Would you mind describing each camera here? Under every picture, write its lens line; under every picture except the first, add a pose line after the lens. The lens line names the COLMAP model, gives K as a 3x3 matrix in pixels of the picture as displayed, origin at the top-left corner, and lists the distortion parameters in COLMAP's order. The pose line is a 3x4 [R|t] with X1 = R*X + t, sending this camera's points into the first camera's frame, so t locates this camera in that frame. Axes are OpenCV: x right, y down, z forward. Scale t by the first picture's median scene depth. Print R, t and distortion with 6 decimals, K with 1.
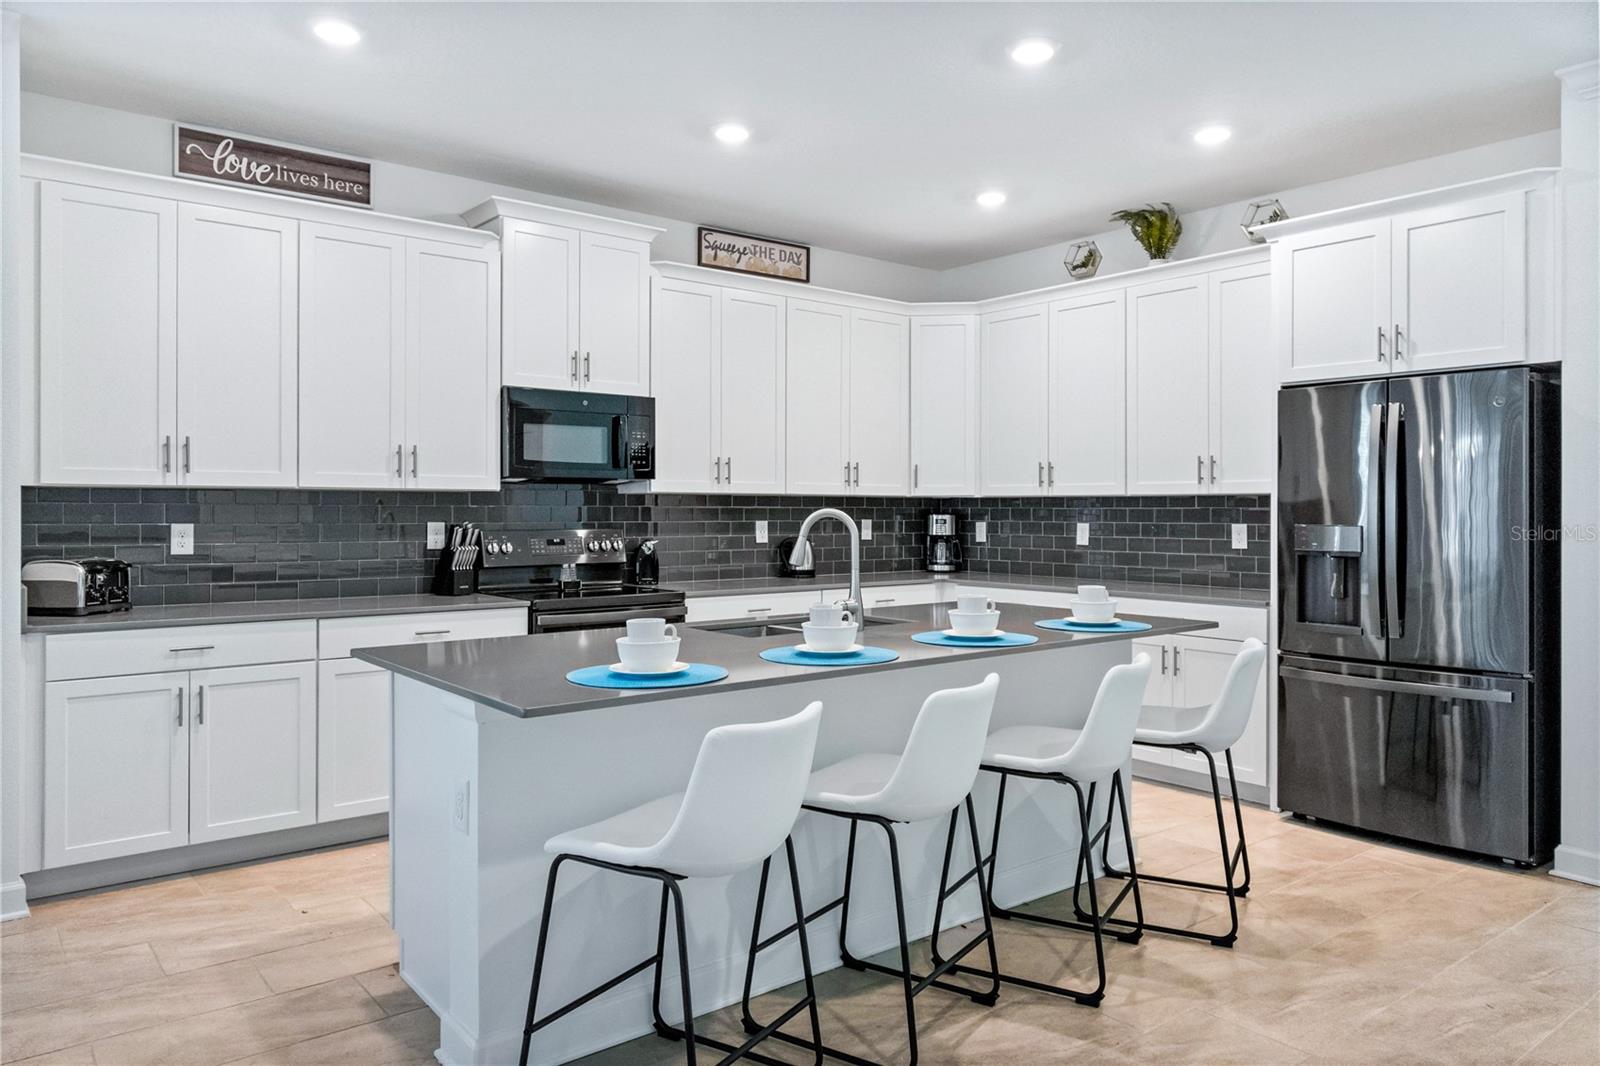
lens RADIAL K [[1092.2, 0, 800.0], [0, 1092.2, 533.0], [0, 0, 1]] dist [-0.000815, 0.000023]
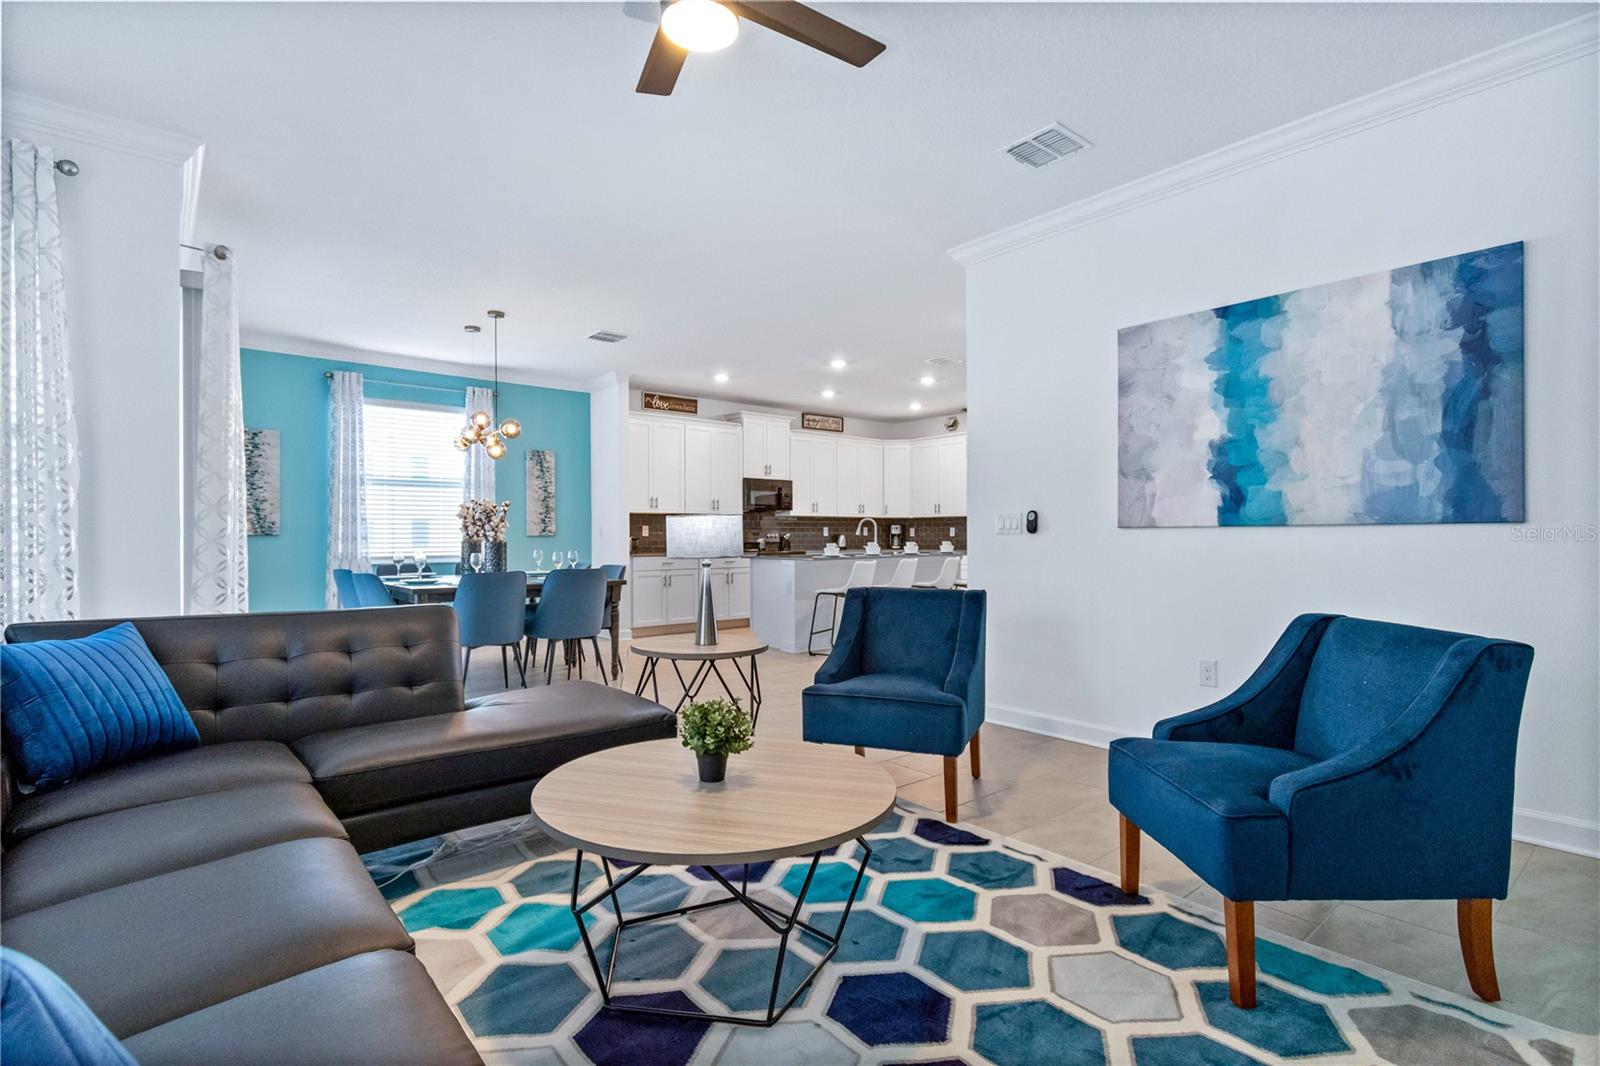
lens RADIAL K [[759.2, 0, 800.0], [0, 759.2, 533.0], [0, 0, 1]] dist [-0.000903, -0.000004]
pose [[0.999755, -0.003996, 0.021785, -0.150963], [0.004523, 0.999696, -0.024218, 0.050288], [-0.021682, 0.024311, 0.999469, -0.855162]]
